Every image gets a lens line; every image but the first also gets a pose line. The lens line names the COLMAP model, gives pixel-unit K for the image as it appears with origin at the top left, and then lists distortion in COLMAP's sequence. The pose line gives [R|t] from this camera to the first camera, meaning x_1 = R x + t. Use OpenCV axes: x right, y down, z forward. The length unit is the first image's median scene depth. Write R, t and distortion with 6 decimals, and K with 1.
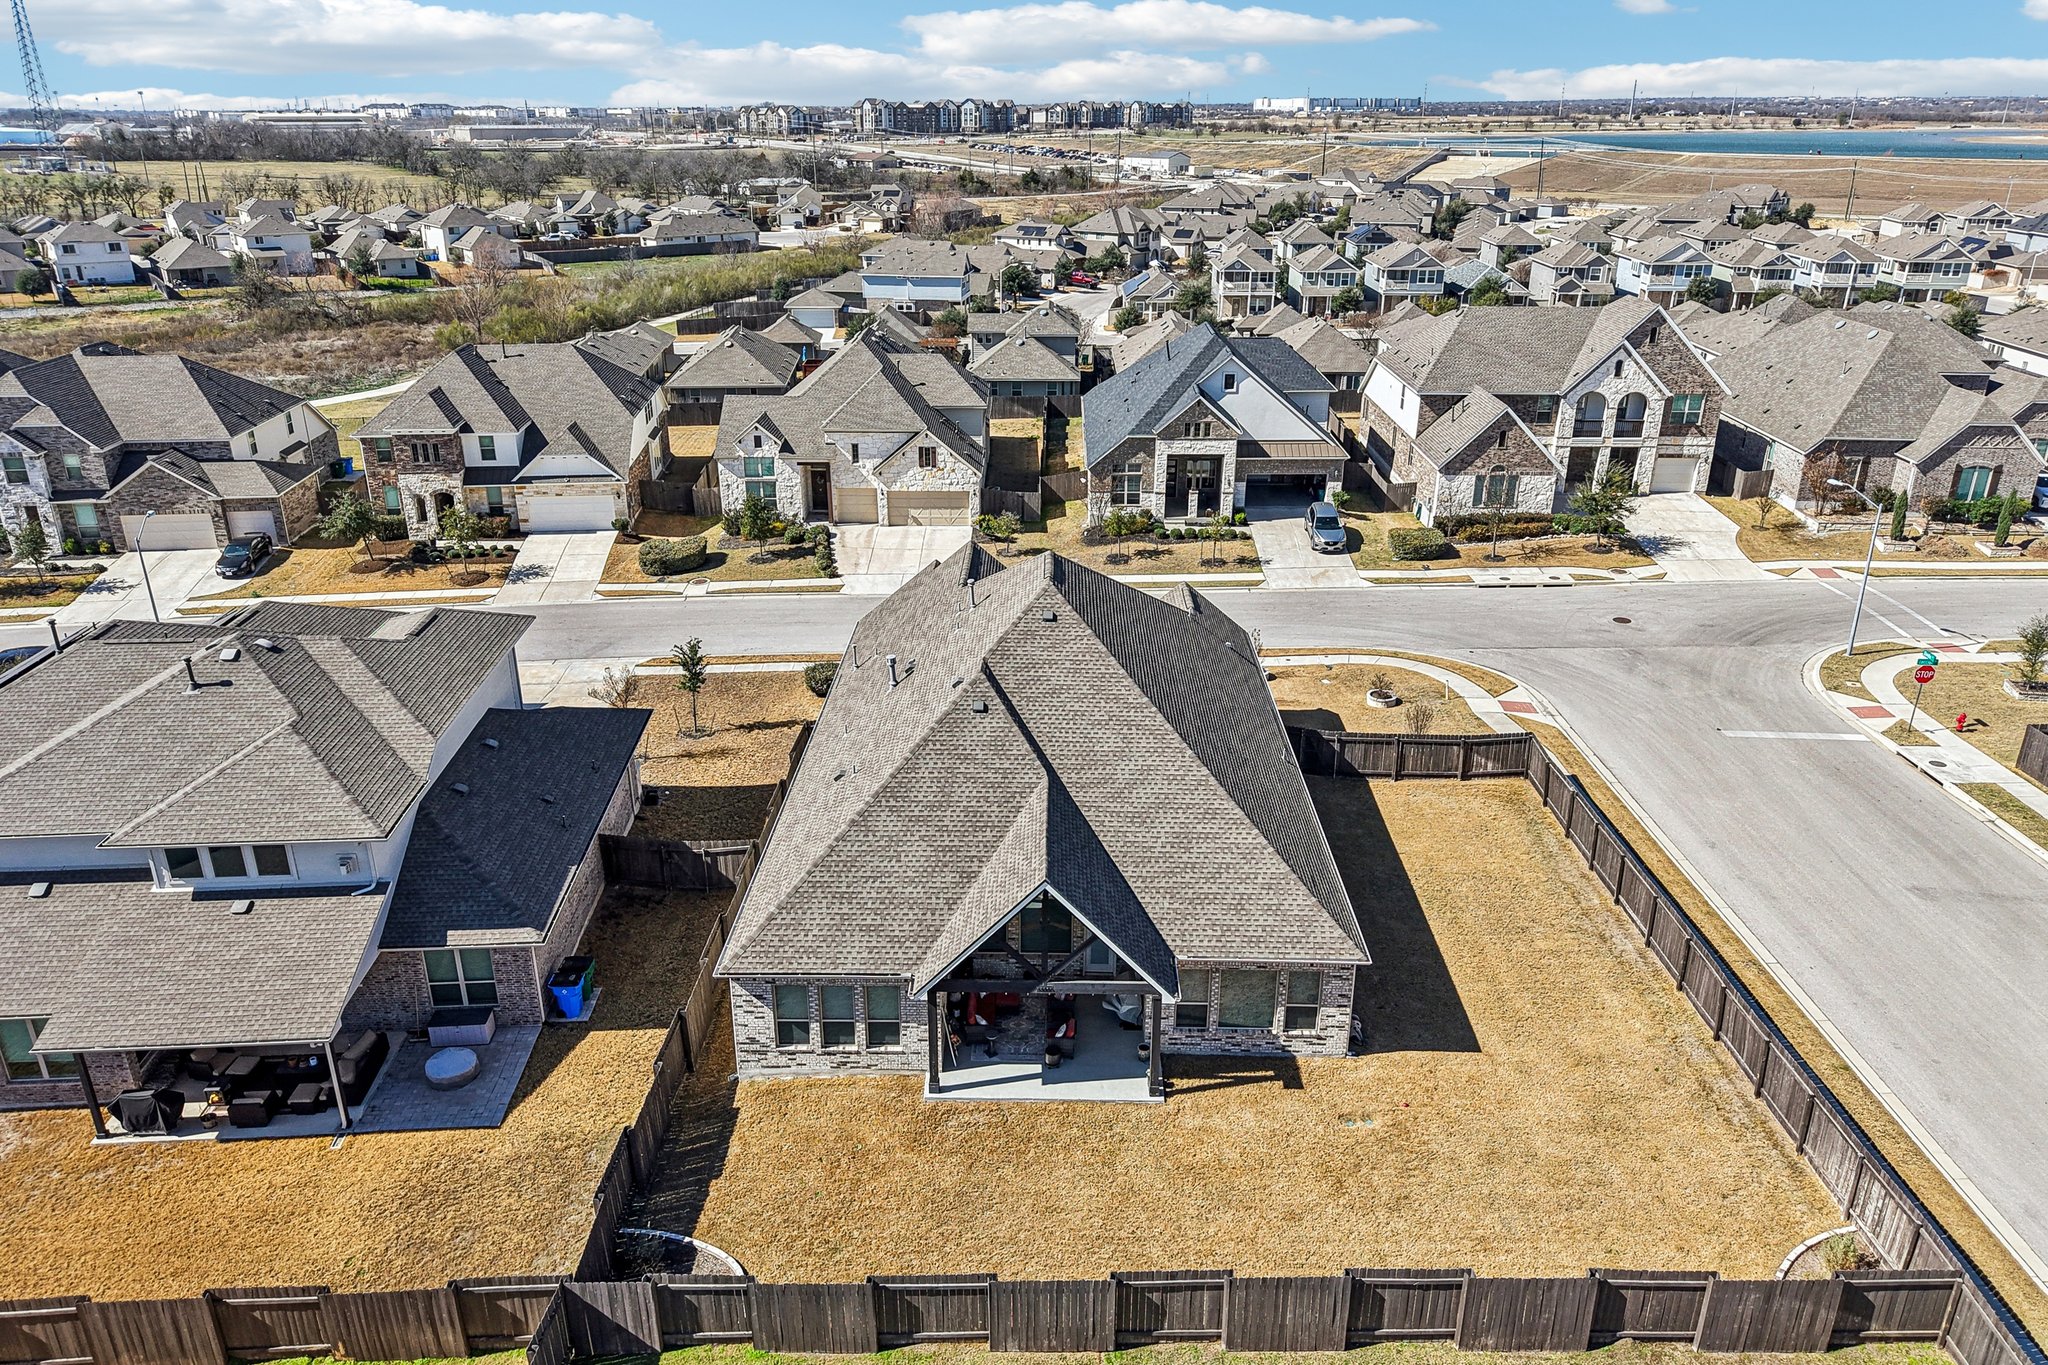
lens RADIAL K [[1405.9, 0, 1024.0], [0, 1405.9, 682.5], [0, 0, 1]] dist [0.032565, -0.039345]
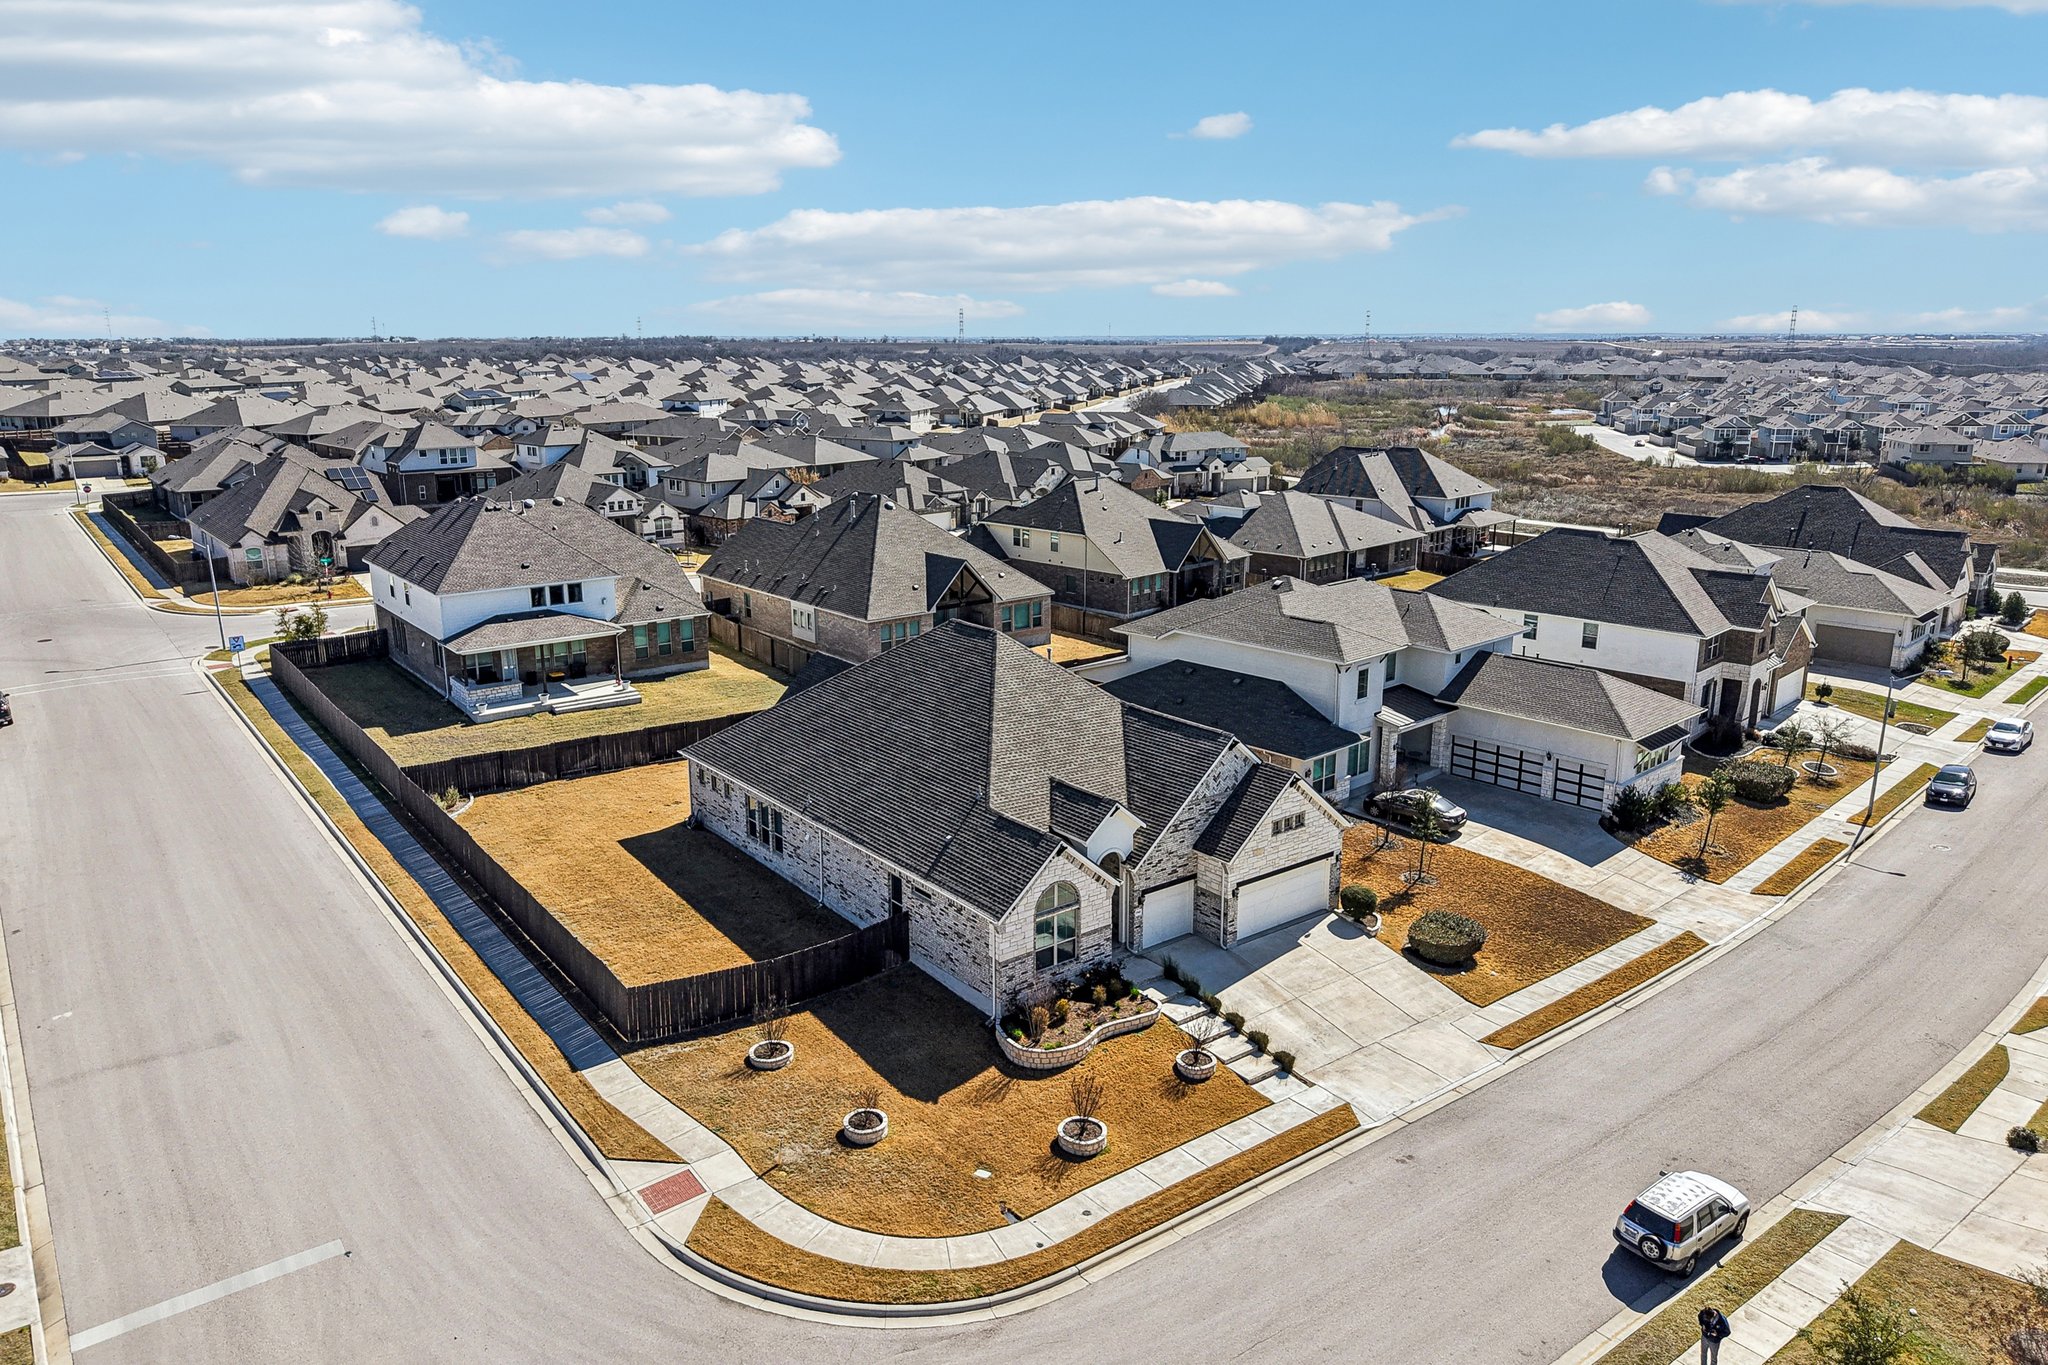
lens RADIAL K [[1383.4, 0, 1024.0], [0, 1383.4, 682.5], [0, 0, 1]] dist [0.094245, -0.153896]
pose [[-0.779052, 0.158625, -0.606562, 0.404997], [-0.228608, 0.828987, 0.510410, -0.370934], [0.583795, 0.536301, -0.609561, 0.958256]]
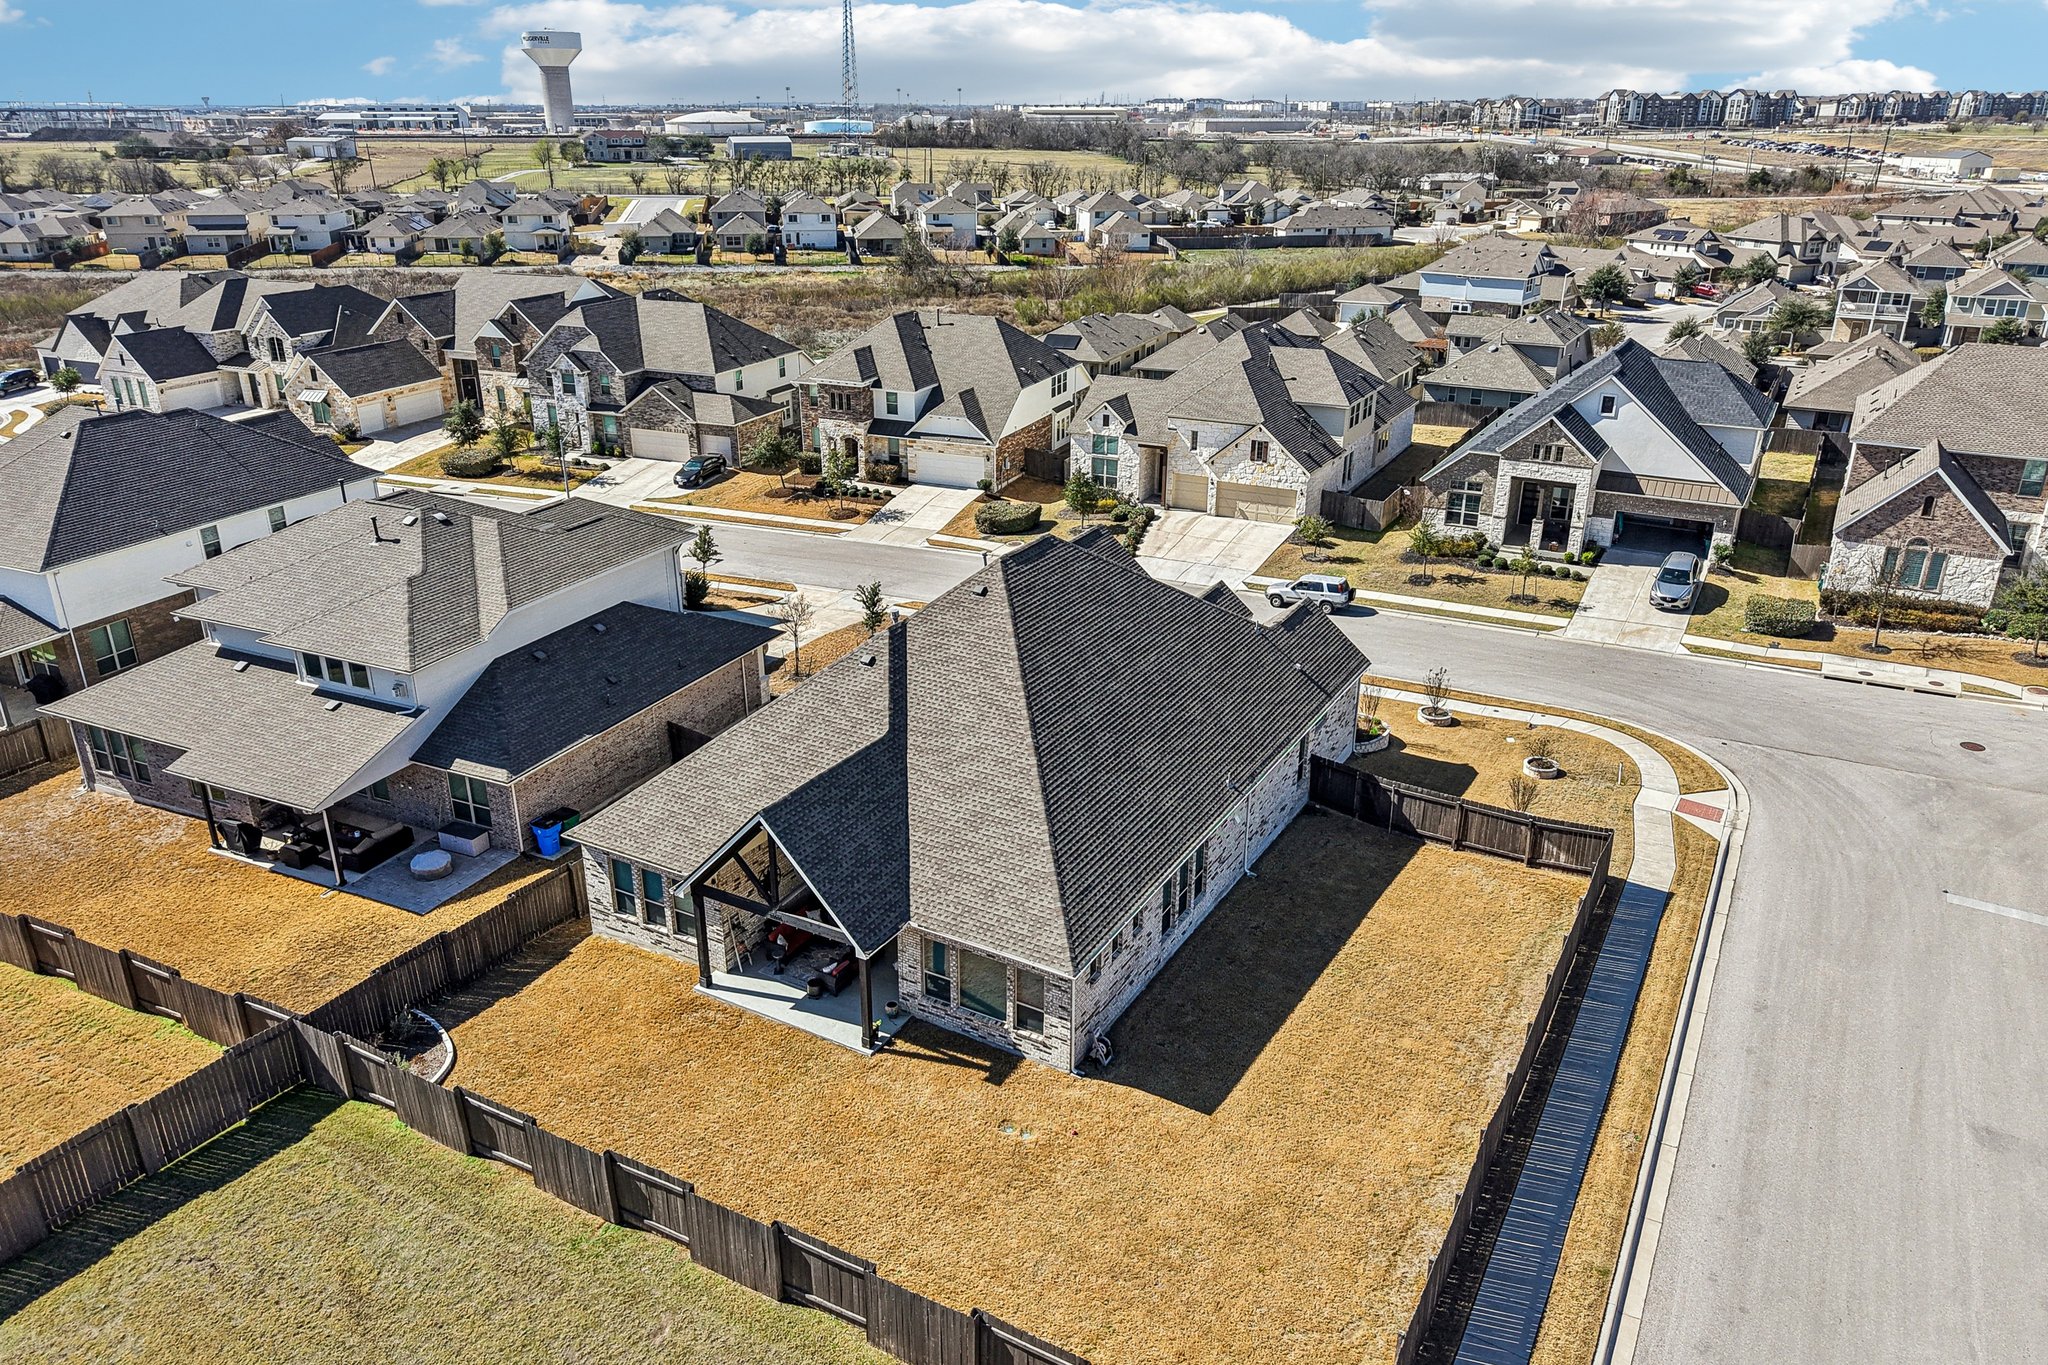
lens RADIAL K [[1405.9, 0, 1024.0], [0, 1405.9, 682.5], [0, 0, 1]] dist [0.032565, -0.039345]
pose [[0.877802, 0.182033, -0.443090, 0.253402], [-0.180267, 0.982517, 0.046519, -0.016950], [0.443811, 0.039040, 0.895270, 0.046272]]
